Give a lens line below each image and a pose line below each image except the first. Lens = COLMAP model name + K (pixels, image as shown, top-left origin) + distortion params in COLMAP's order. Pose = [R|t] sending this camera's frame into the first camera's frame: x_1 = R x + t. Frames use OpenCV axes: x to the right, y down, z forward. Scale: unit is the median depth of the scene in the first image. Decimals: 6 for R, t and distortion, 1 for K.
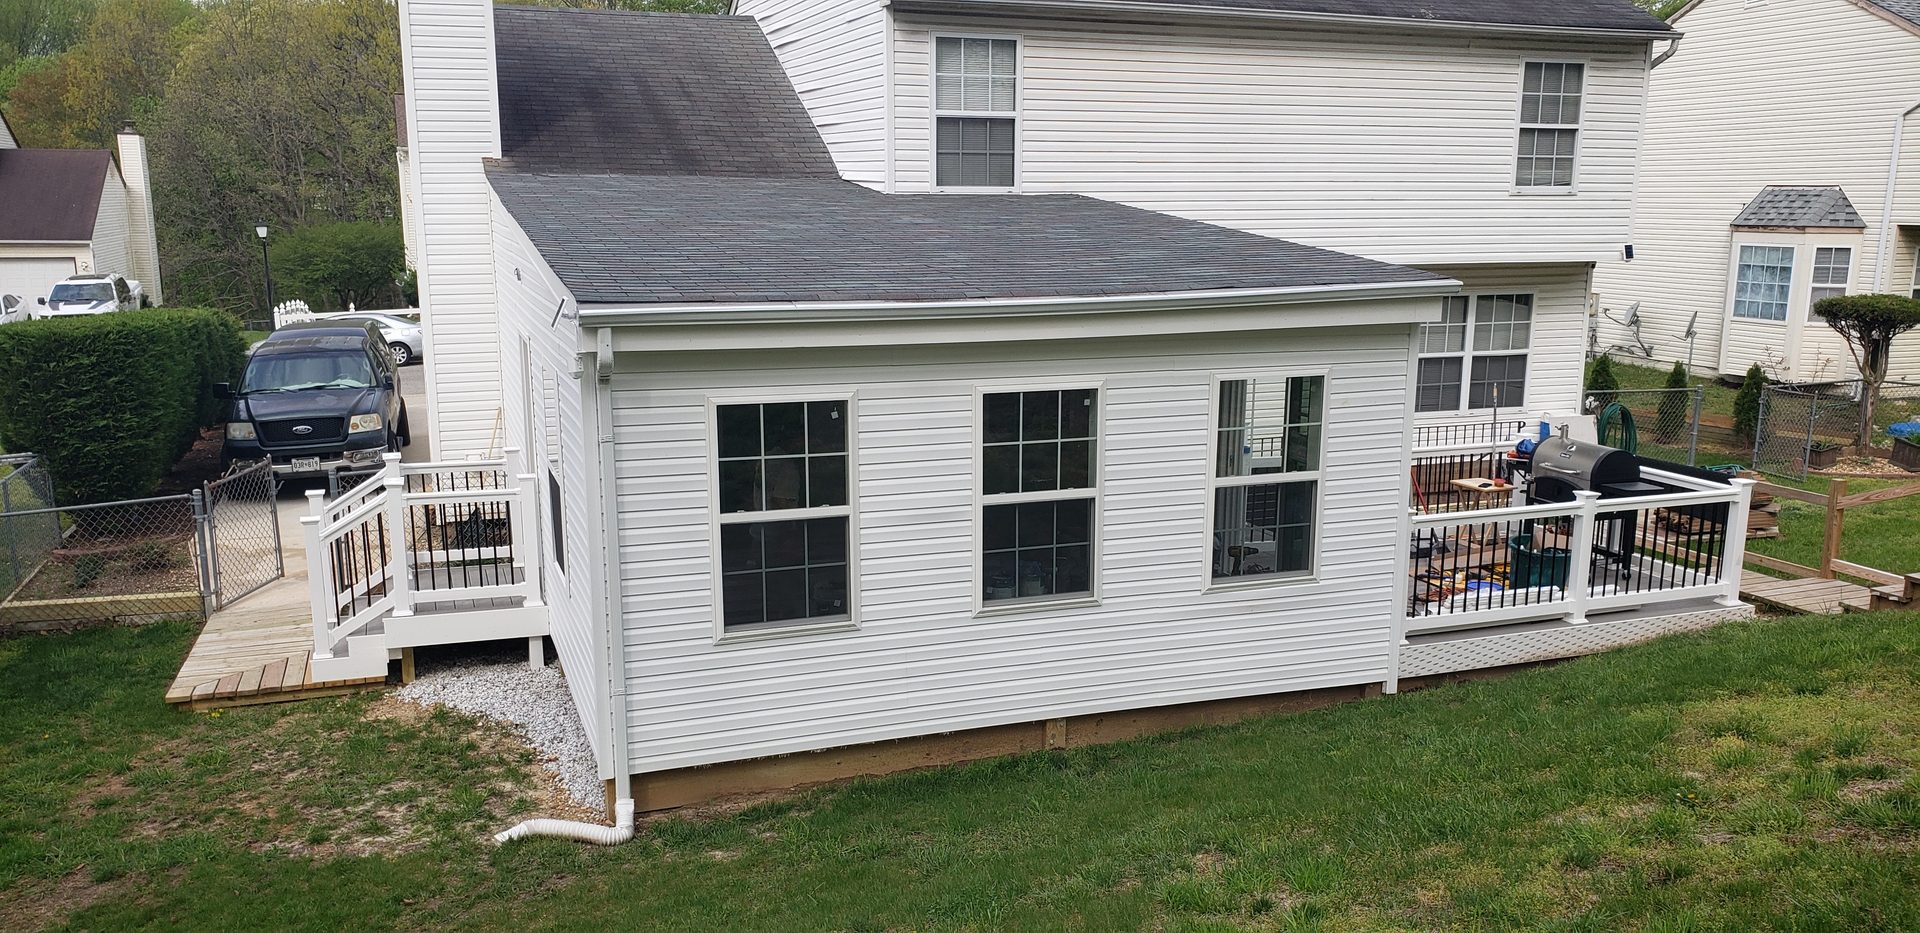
lens RADIAL K [[1474.0, 0, 949.6], [0, 1474.0, 482.5], [0, 0, 1]] dist [0.031355, -0.000521]
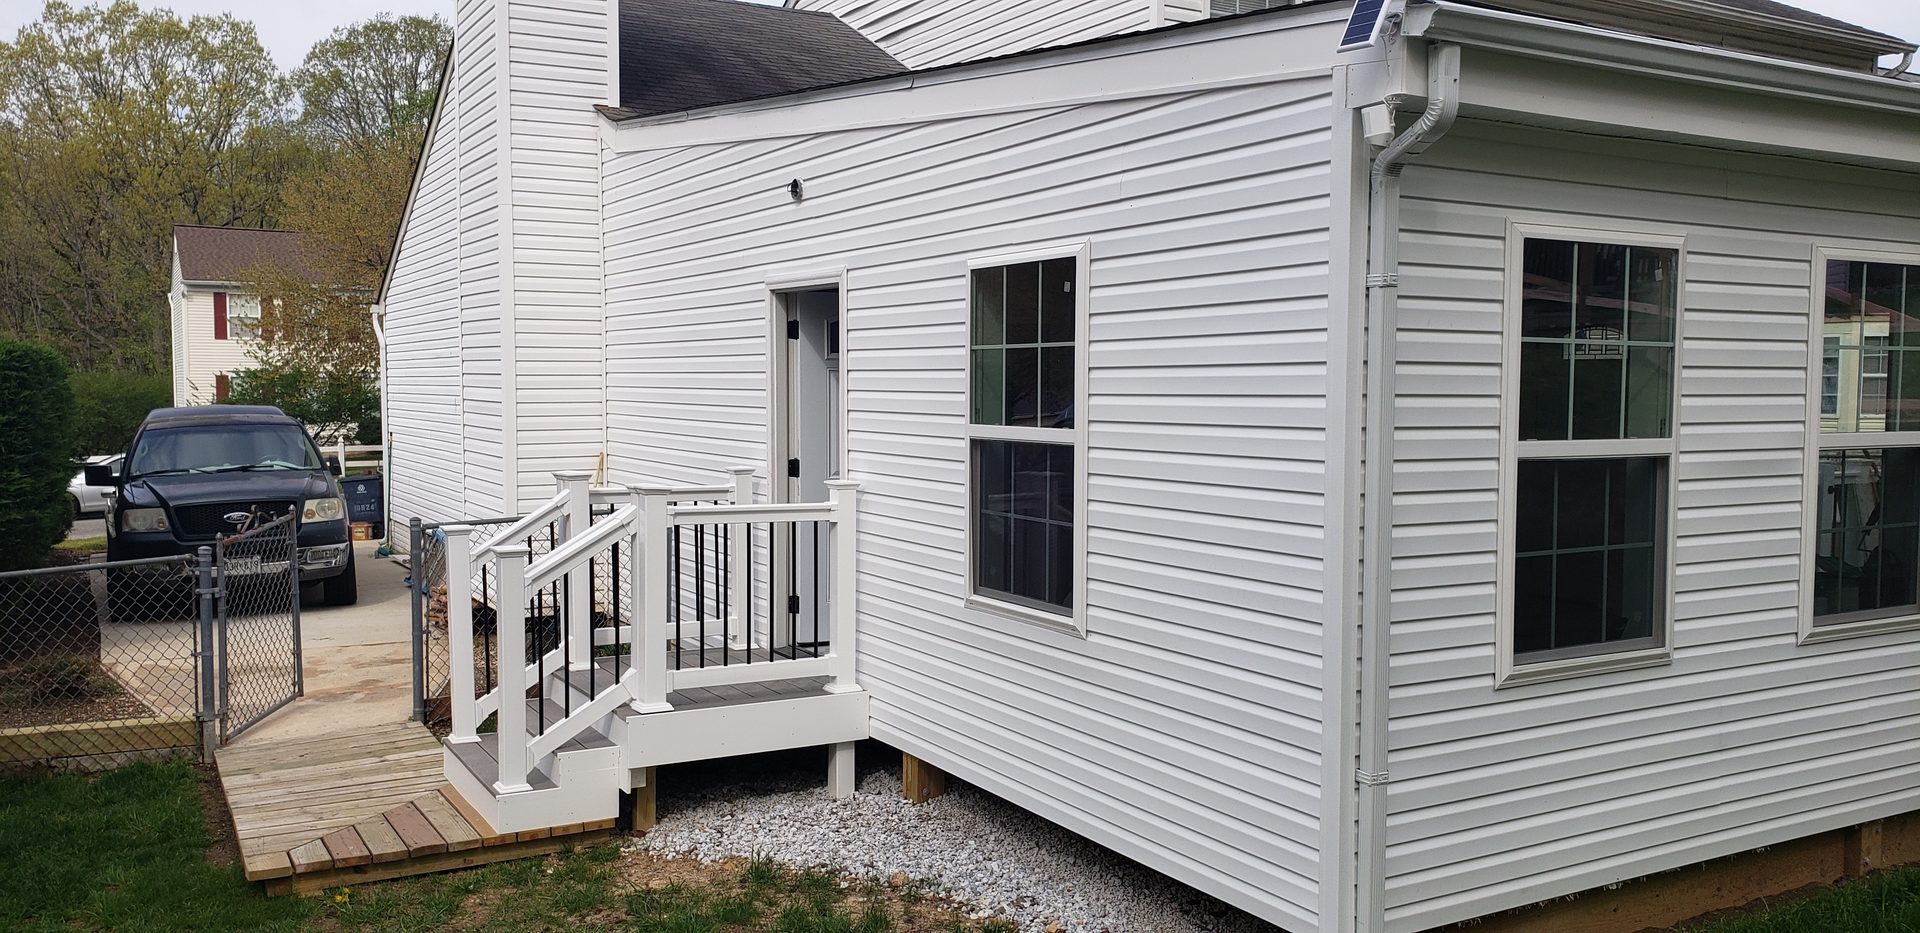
lens RADIAL K [[1474.0, 0, 967.1], [0, 1474.0, 458.3], [0, 0, 1]] dist [0.031355, -0.000521]
pose [[0.984948, -0.007257, 0.172696, -0.344407], [0.031124, 0.990233, -0.135902, 0.072940], [-0.170023, 0.139232, 0.975555, 0.378565]]
